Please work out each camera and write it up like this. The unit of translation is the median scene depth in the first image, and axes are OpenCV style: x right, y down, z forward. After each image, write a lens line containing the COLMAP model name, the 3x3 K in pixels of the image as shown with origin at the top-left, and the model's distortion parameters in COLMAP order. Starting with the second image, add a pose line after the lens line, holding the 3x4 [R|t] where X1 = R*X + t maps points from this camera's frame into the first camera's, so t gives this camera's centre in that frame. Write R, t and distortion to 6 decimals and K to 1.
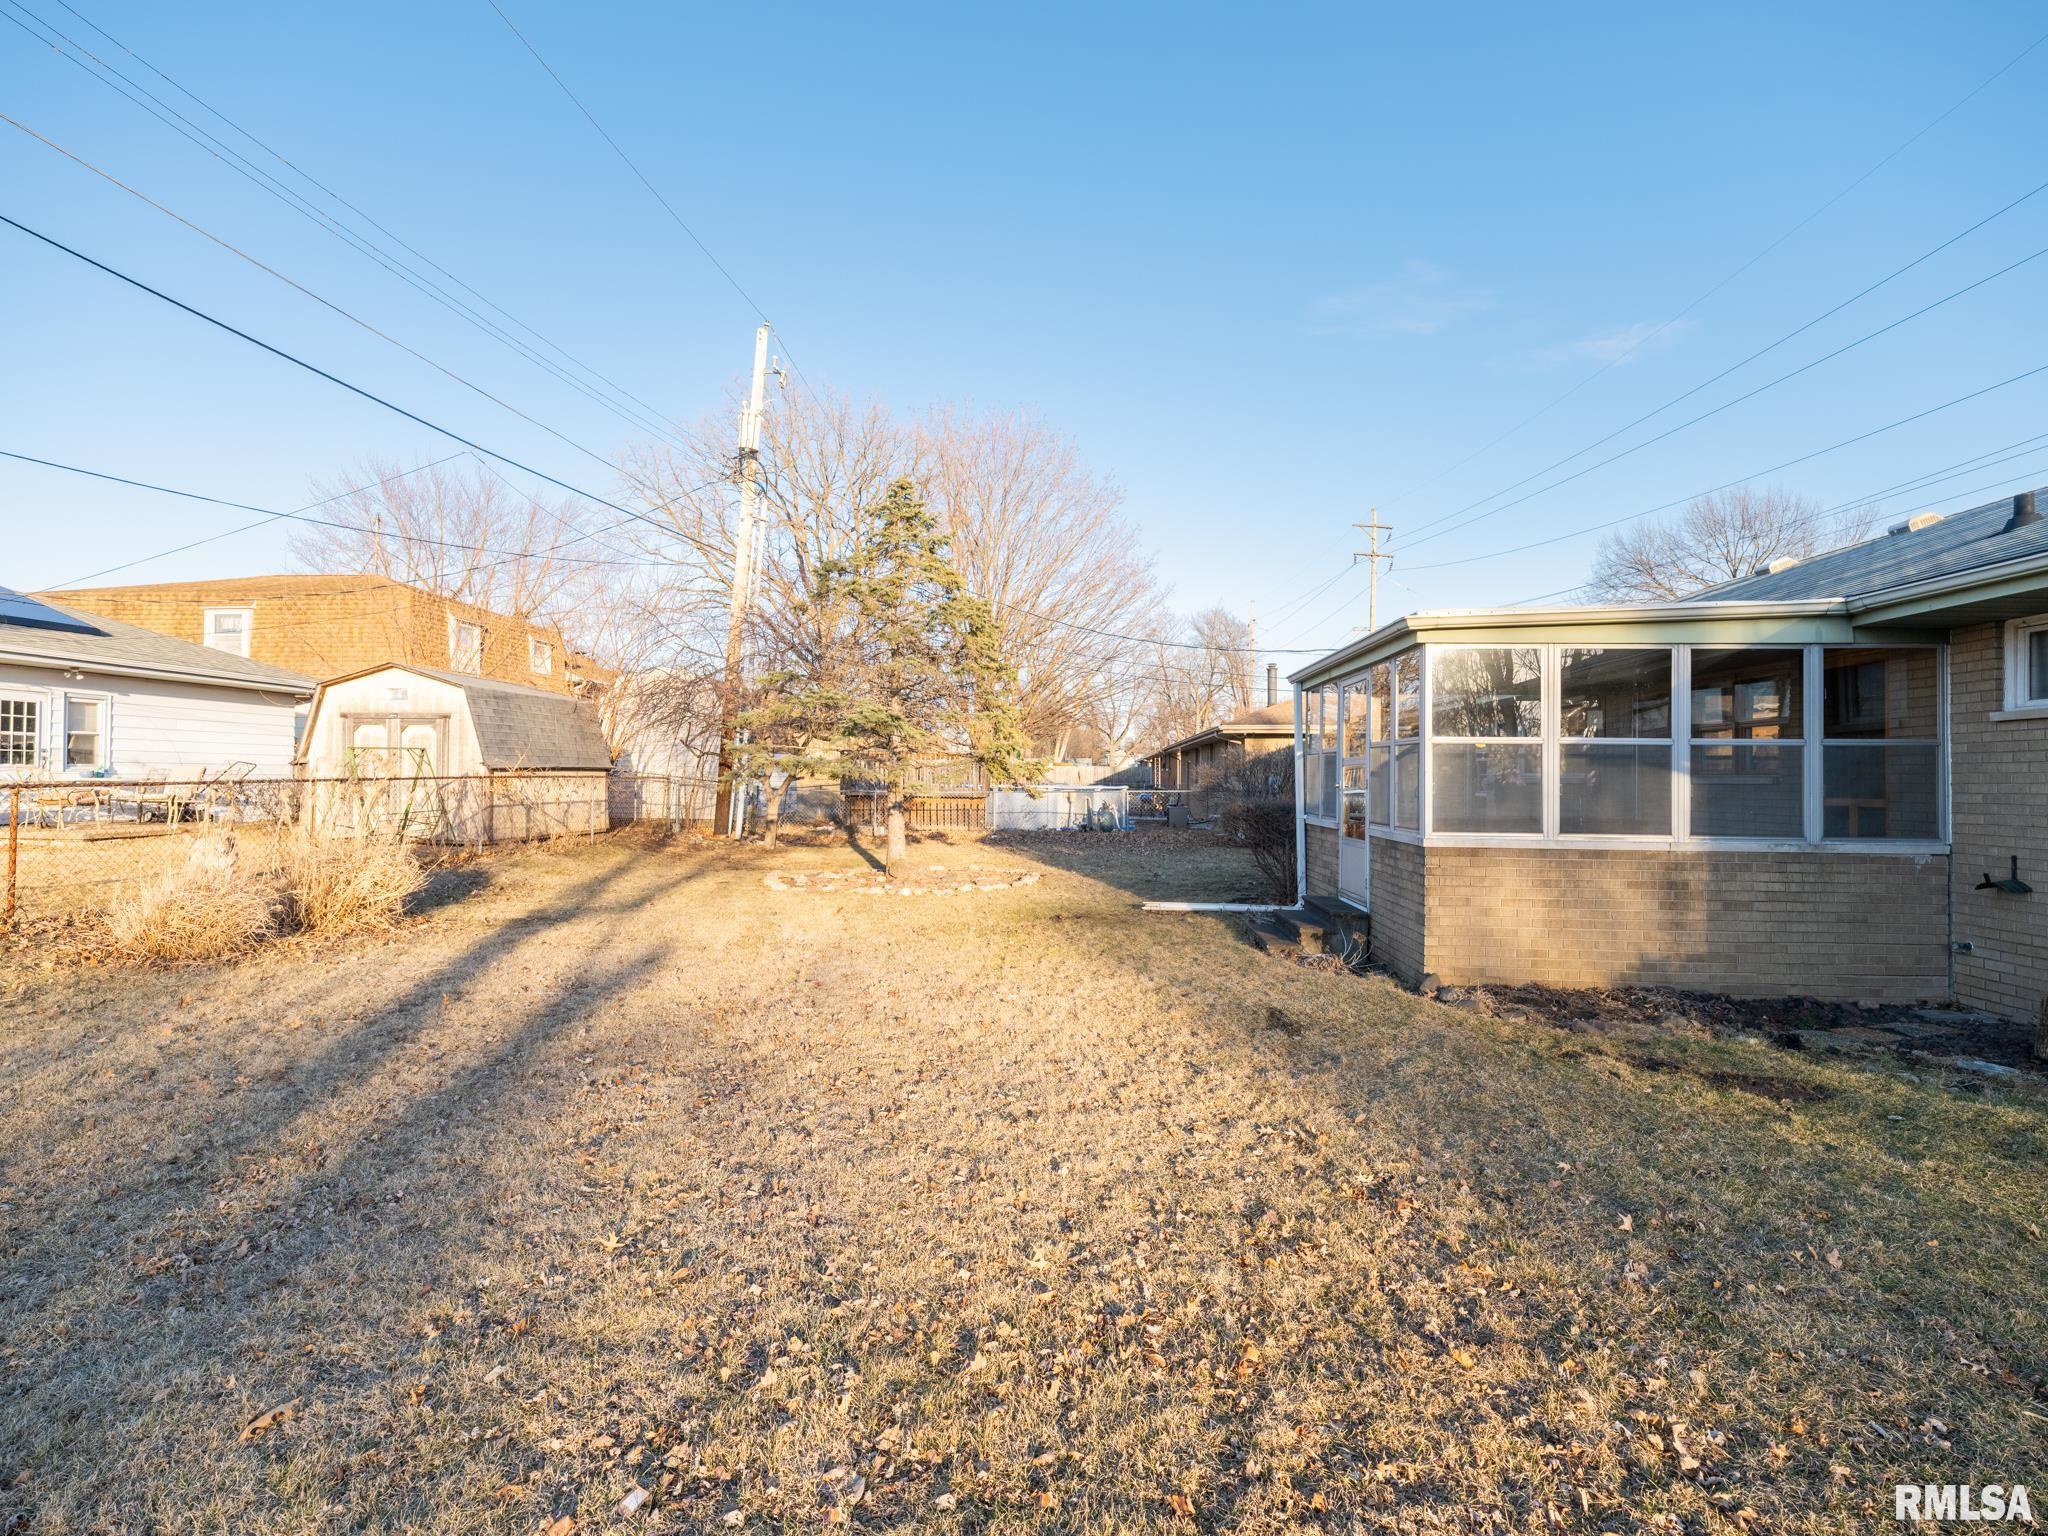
lens RADIAL K [[1004.6, 0, 1024.0], [0, 1004.6, 768.0], [0, 0, 1]] dist [0.001006, 0.000329]
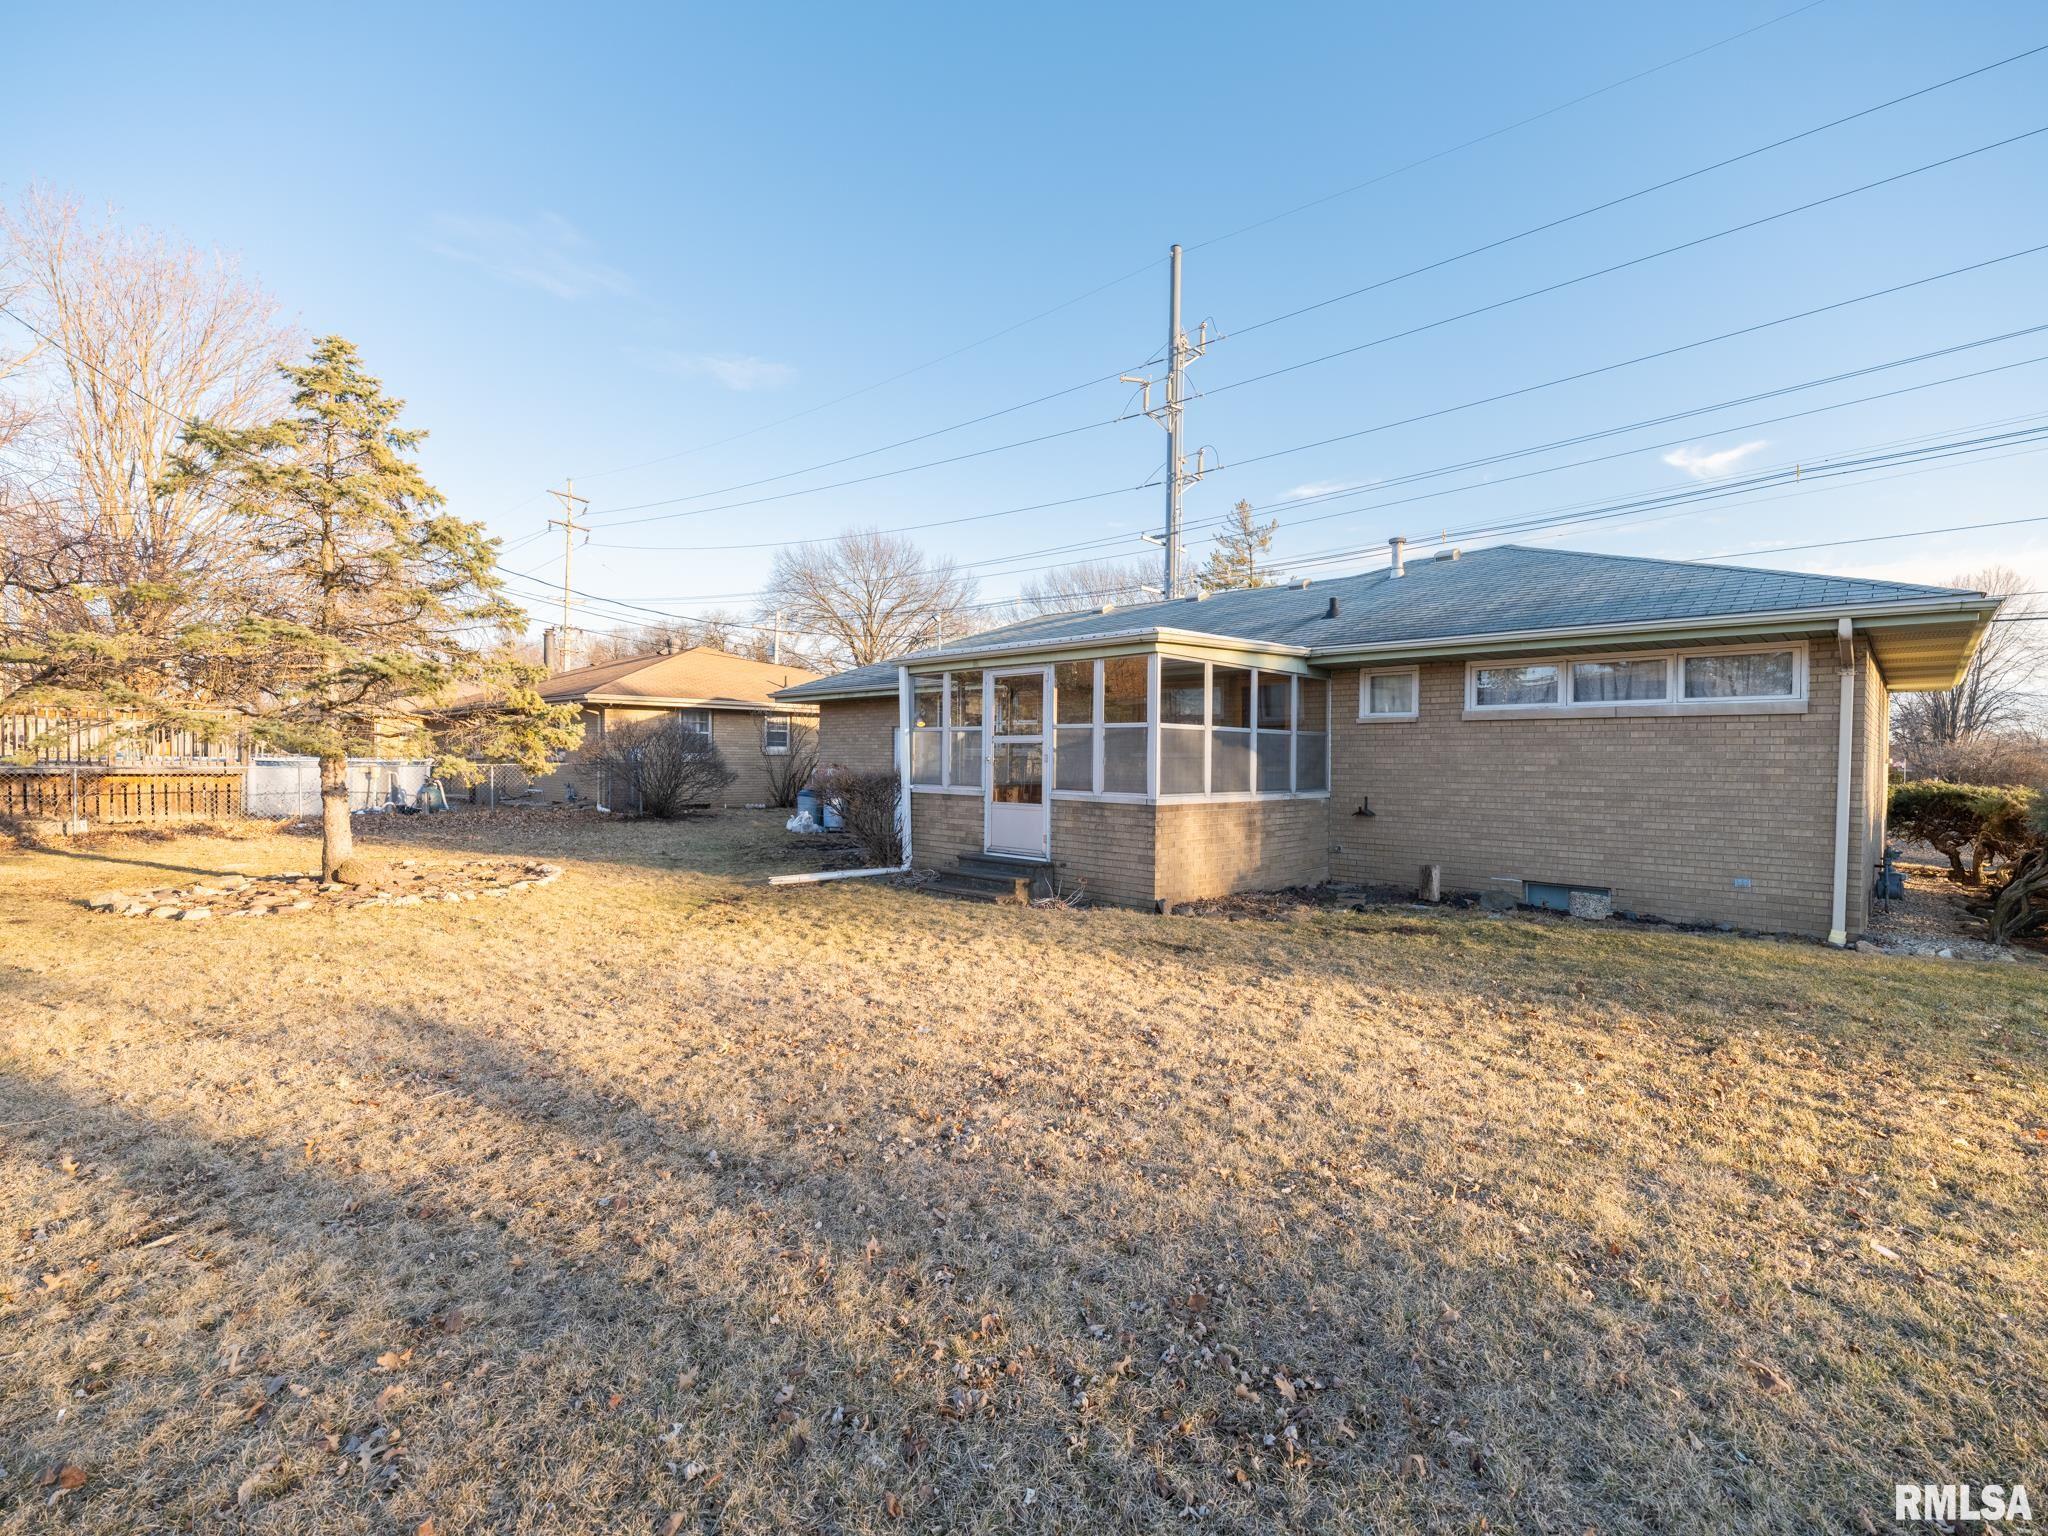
lens RADIAL K [[951.5, 0, 1024.0], [0, 951.5, 768.0], [0, 0, 1]] dist [-0.003392, -0.000112]
pose [[0.633320, -0.011331, 0.773807, -0.693652], [-0.012150, 0.999624, 0.024582, -0.000567], [-0.773795, -0.024970, 0.632944, 0.340062]]
